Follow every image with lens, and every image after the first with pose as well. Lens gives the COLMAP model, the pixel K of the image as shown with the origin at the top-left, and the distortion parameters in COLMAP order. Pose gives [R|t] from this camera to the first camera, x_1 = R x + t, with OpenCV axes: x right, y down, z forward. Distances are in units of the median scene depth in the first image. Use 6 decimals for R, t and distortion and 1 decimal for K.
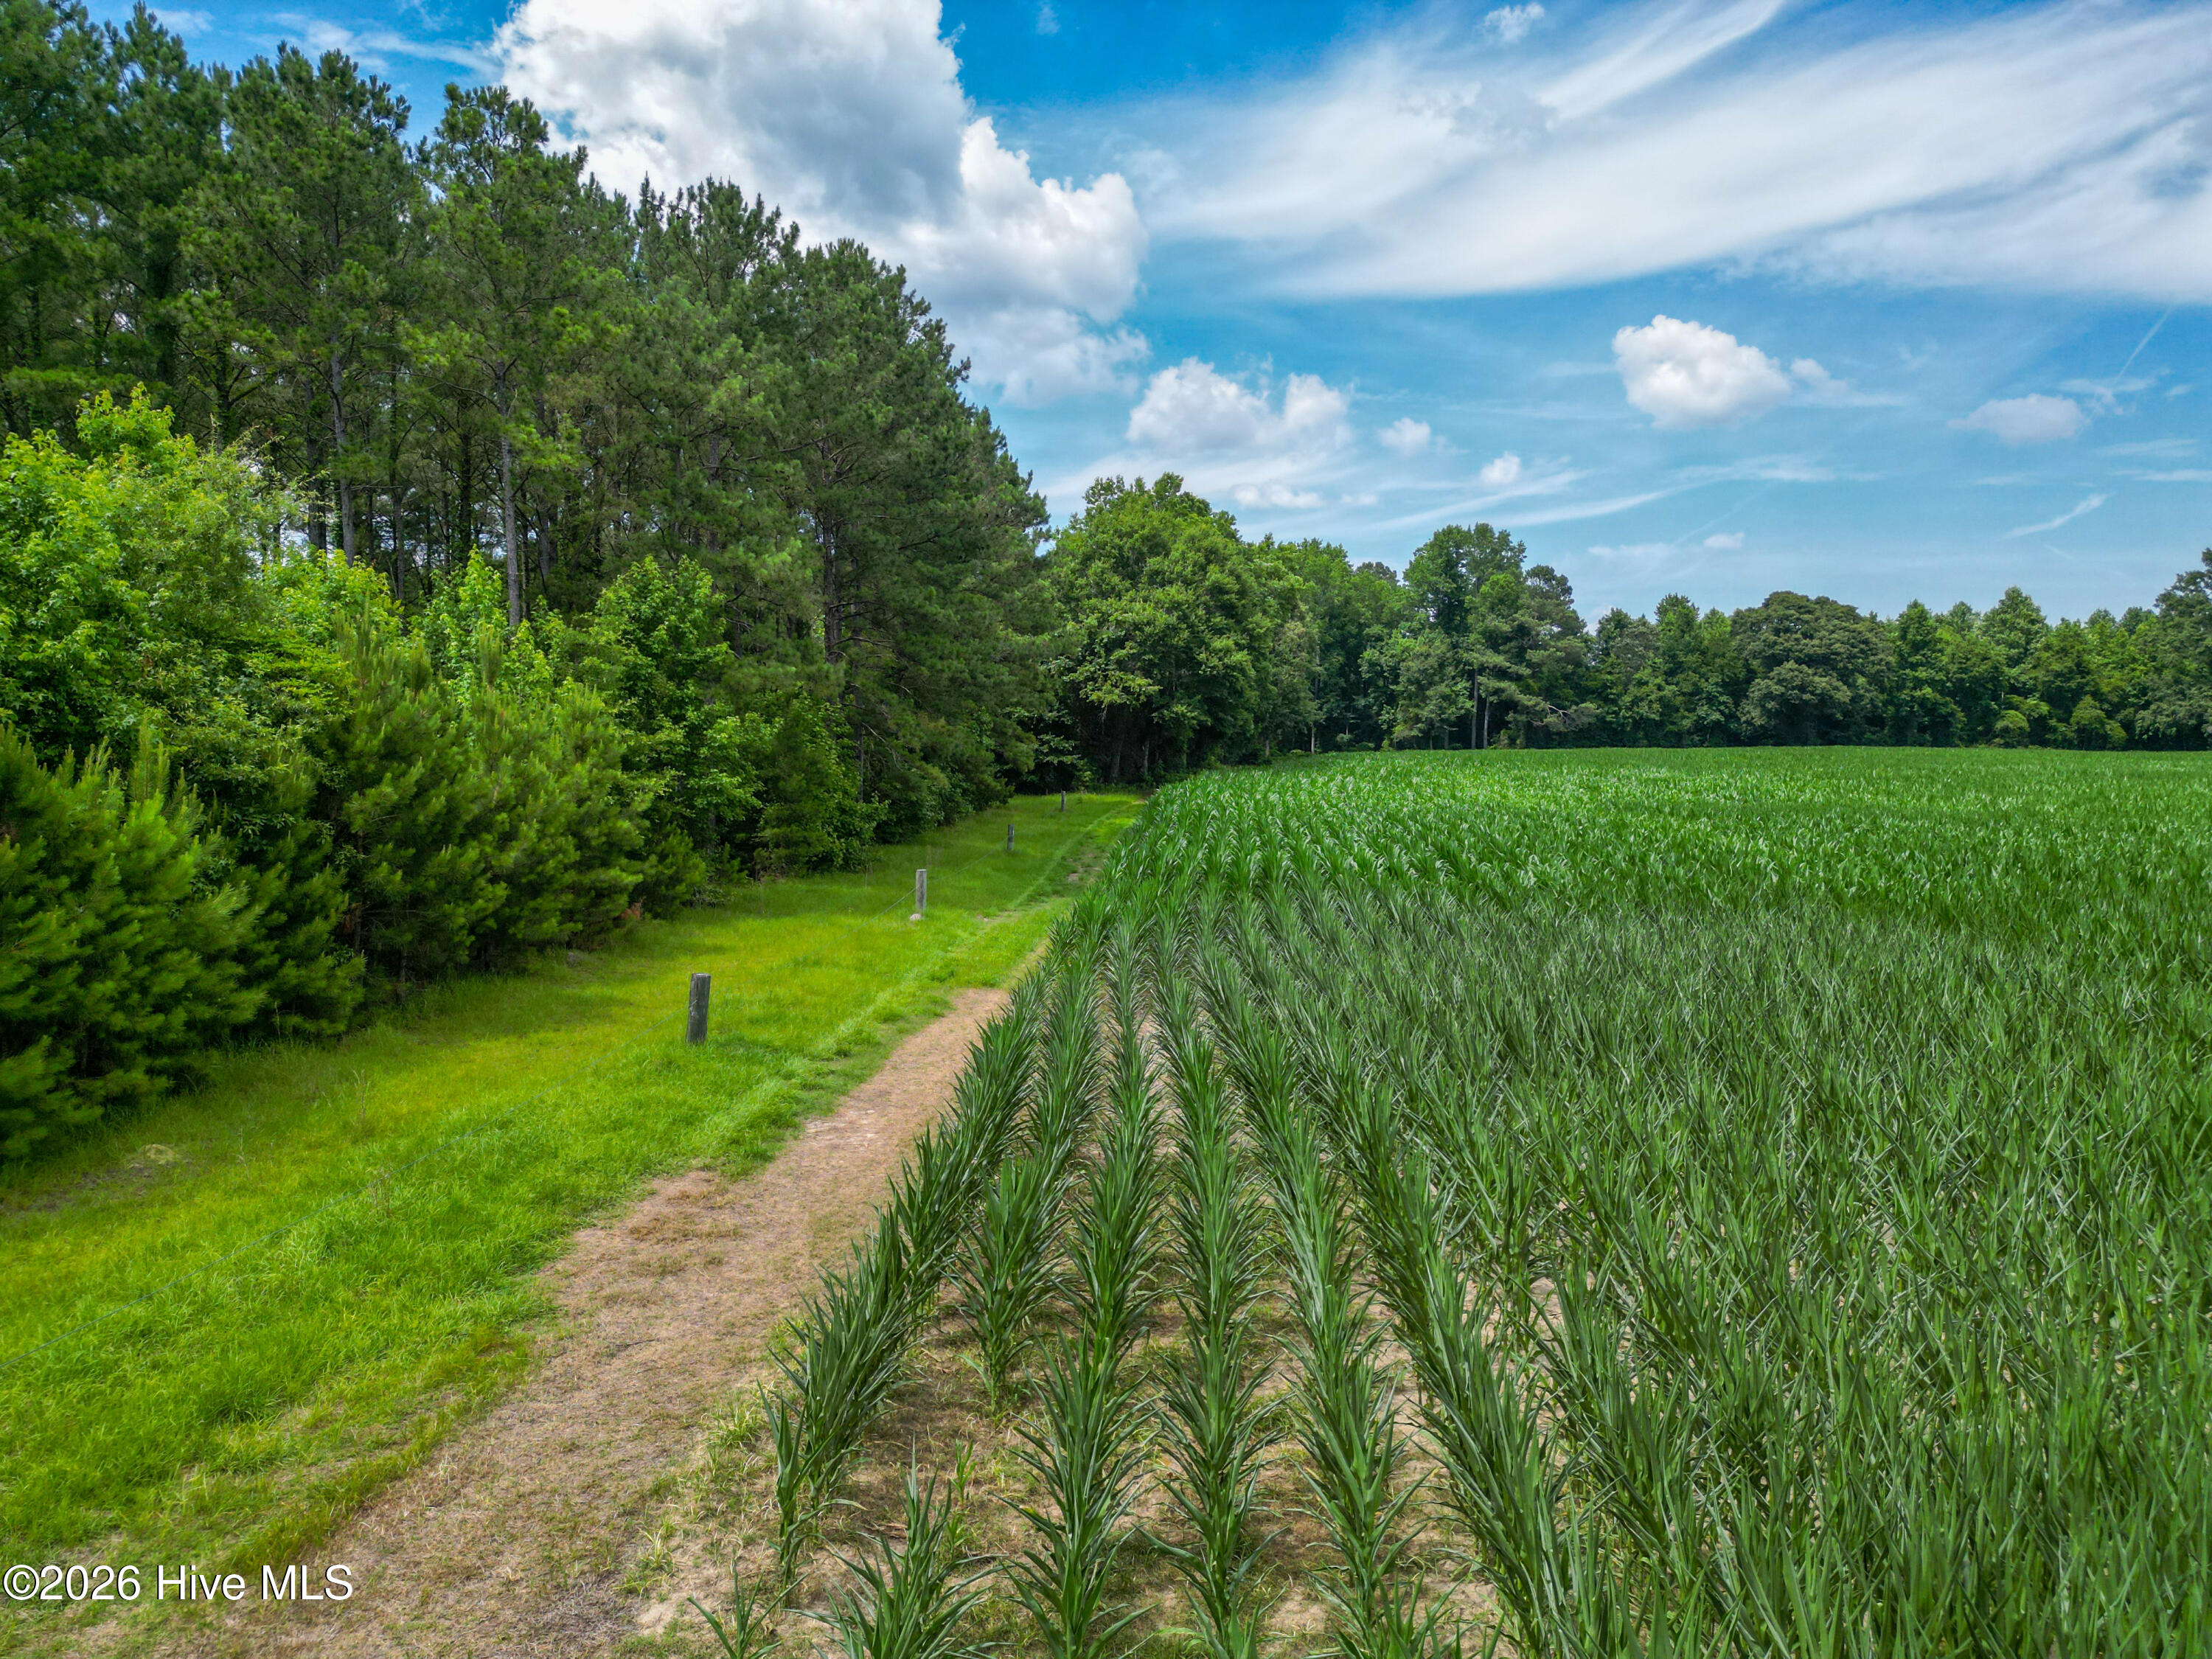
lens RADIAL K [[1567.6, 0, 1103.8], [0, 1567.6, 871.9], [0, 0, 1]] dist [0.069485, -0.053152]
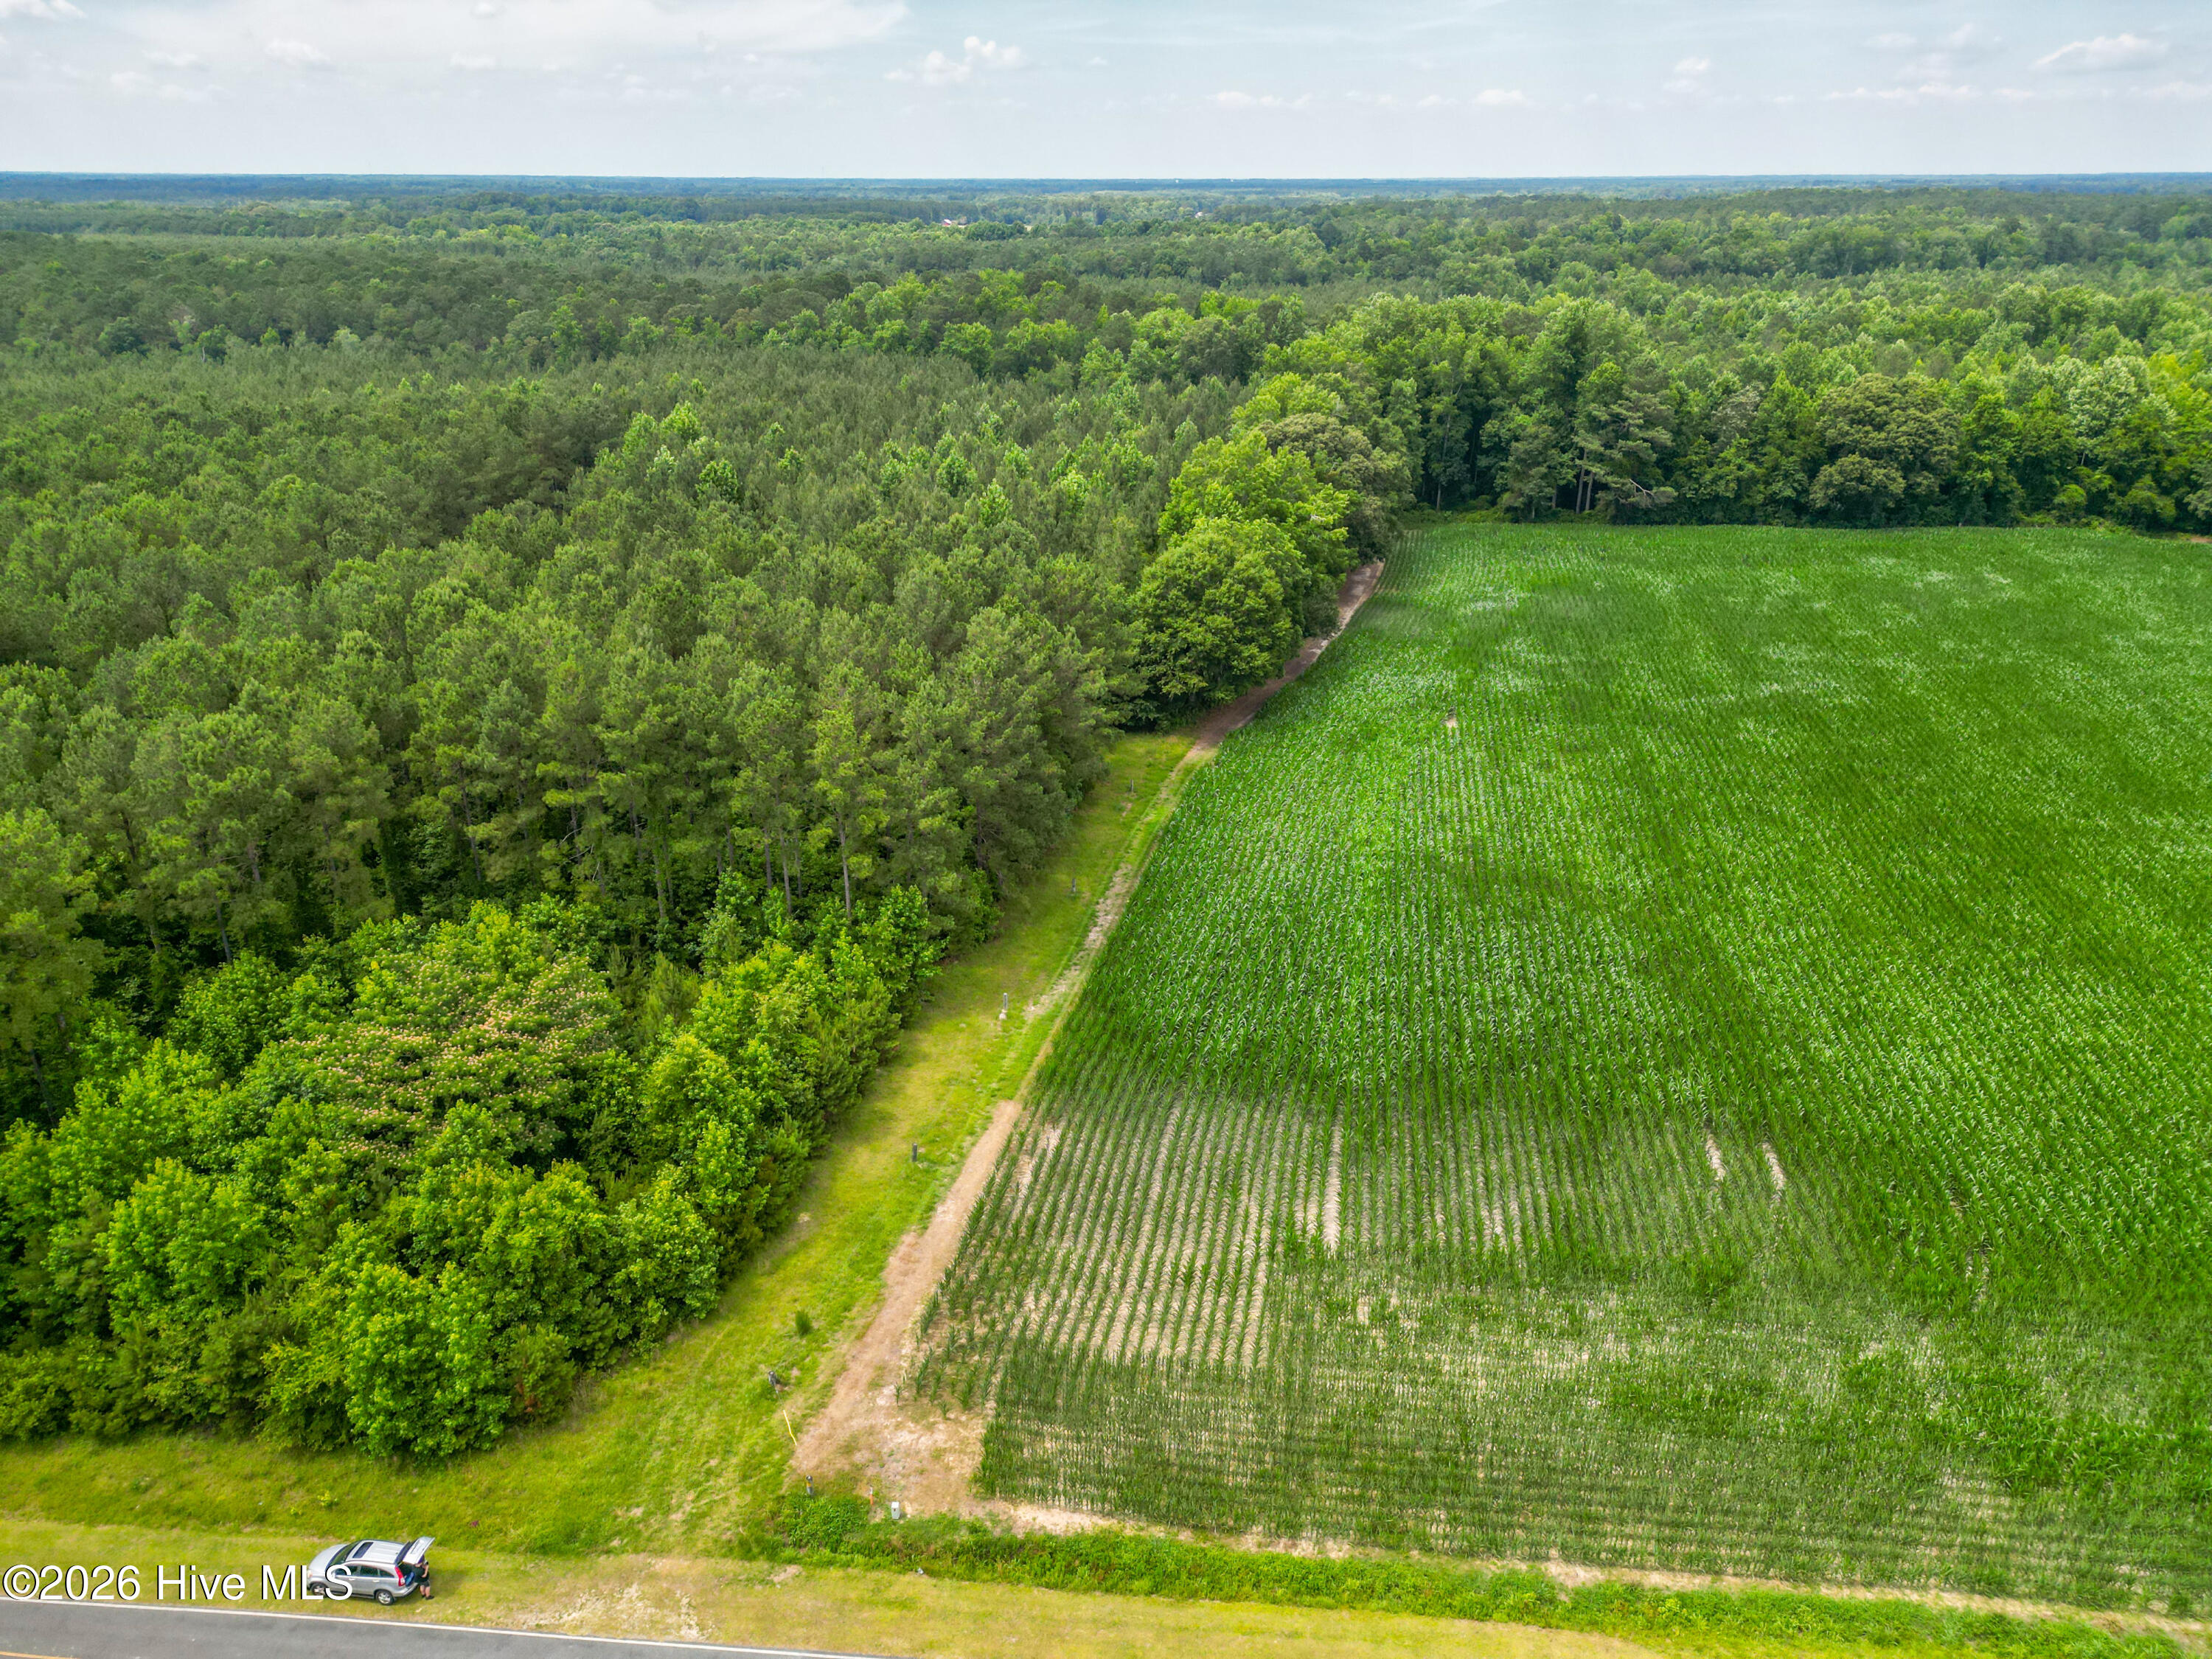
lens RADIAL K [[1567.6, 0, 1100.6], [0, 1567.6, 849.5], [0, 0, 1]] dist [0.069485, -0.053152]
pose [[0.987301, 0.058501, -0.147699, 0.078207], [-0.011255, 0.953151, 0.302285, -0.196836], [0.158464, -0.296784, 0.941705, -0.251957]]
